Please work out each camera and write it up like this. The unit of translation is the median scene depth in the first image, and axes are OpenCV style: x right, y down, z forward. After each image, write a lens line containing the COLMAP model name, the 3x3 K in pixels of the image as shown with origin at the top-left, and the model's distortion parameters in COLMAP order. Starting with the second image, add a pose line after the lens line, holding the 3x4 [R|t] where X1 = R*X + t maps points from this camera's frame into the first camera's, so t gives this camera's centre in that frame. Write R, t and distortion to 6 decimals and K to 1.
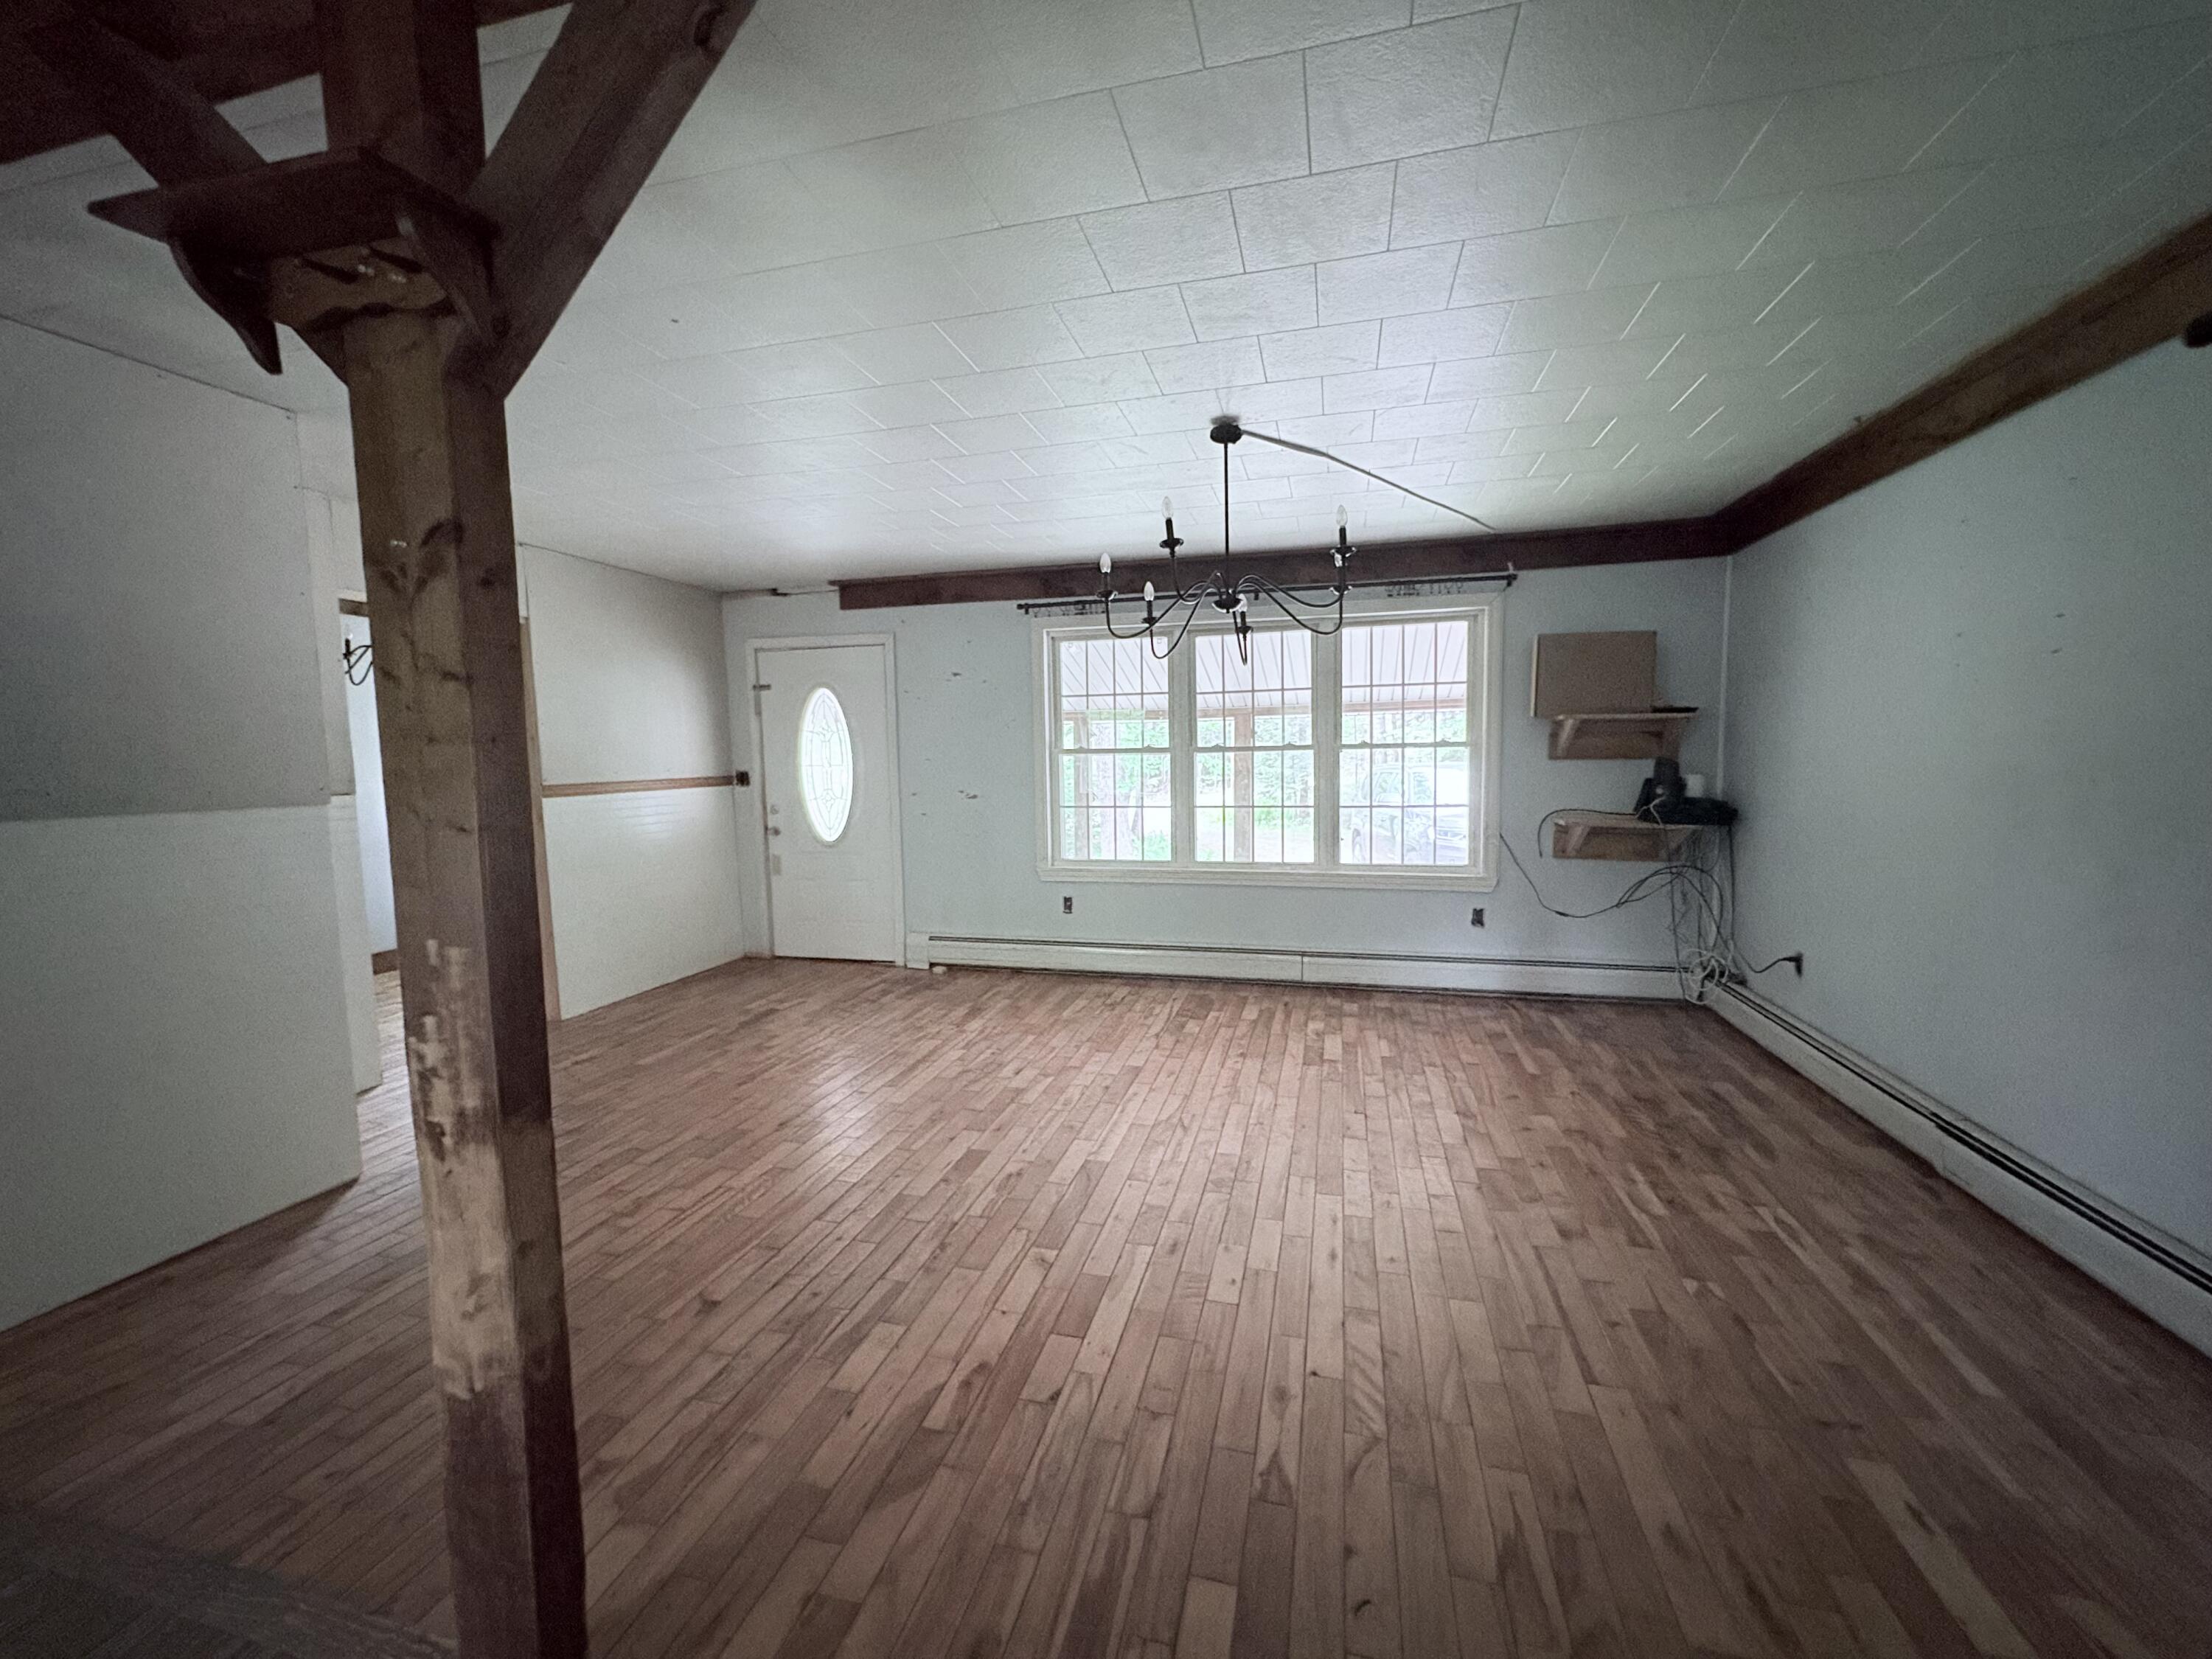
lens RADIAL K [[883.4, 0, 1106.5], [0, 883.4, 840.1], [0, 0, 1]] dist [0.002256, 0.000297]
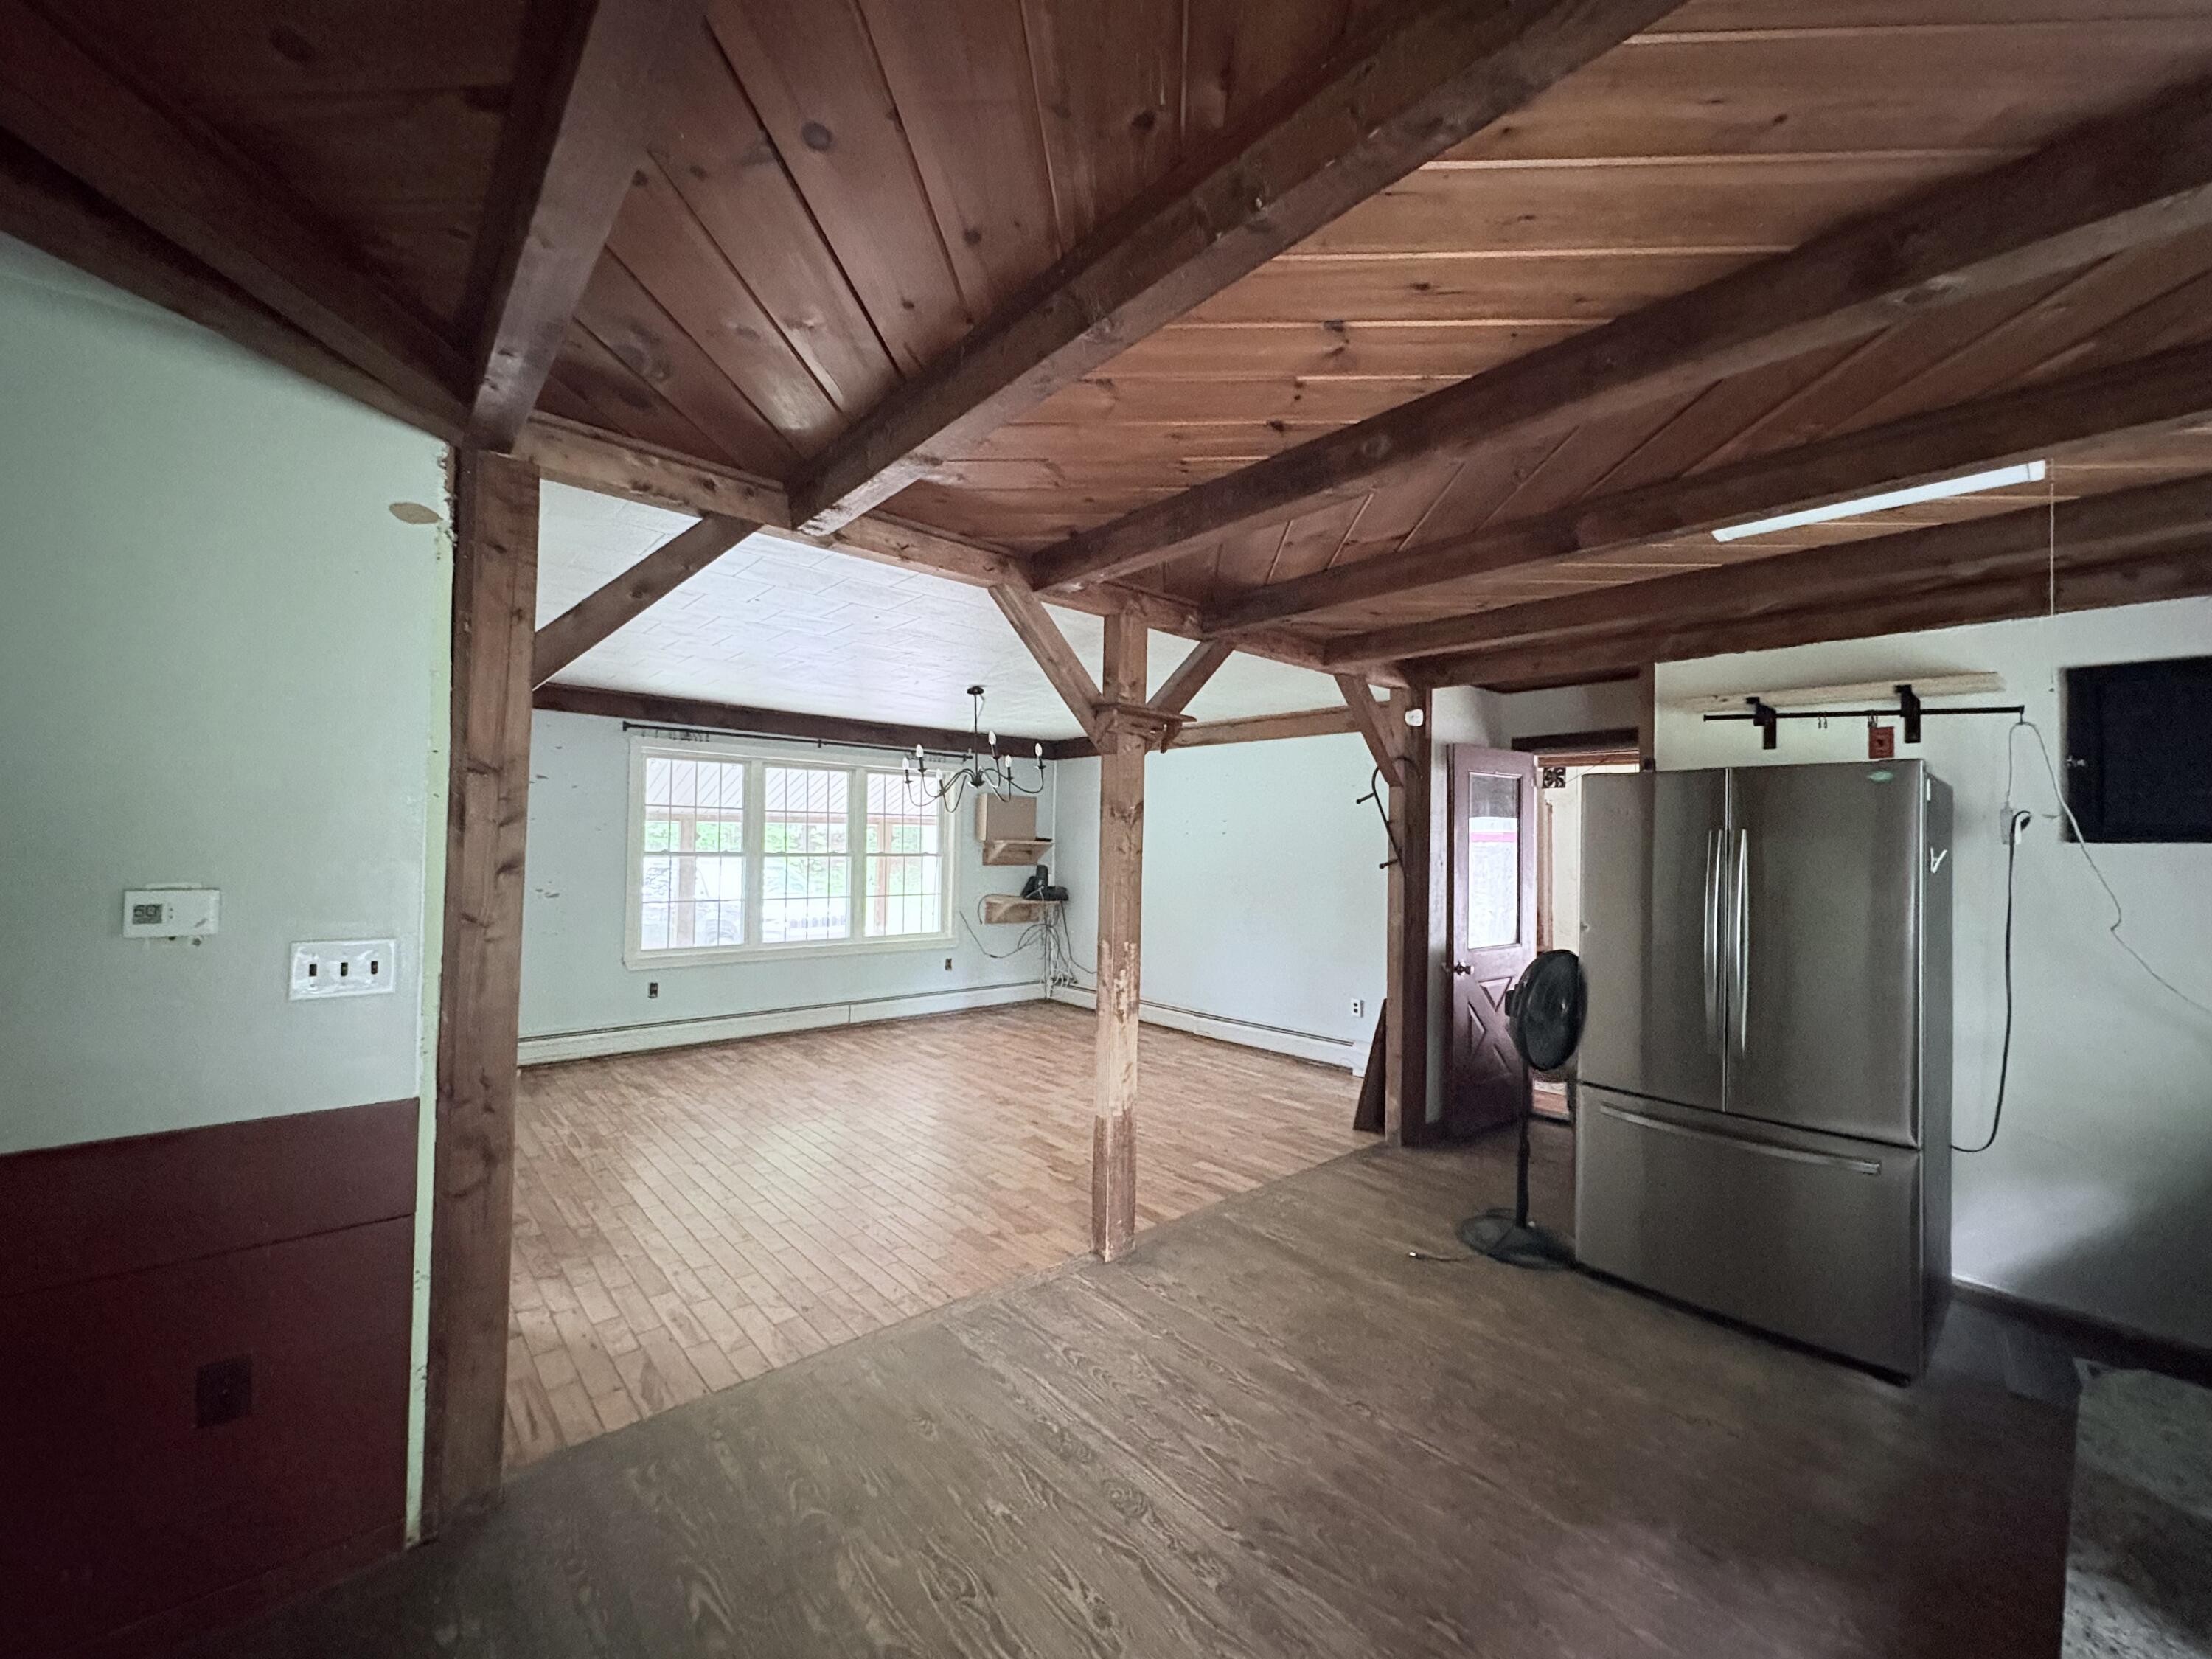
lens RADIAL K [[883.4, 0, 1097.9], [0, 883.4, 832.5], [0, 0, 1]] dist [0.002256, 0.000297]
pose [[0.548037, 0.041882, 0.835405, -0.780323], [0.068371, 0.993161, -0.094643, 0.021603], [-0.833655, 0.108985, 0.541425, -0.106505]]
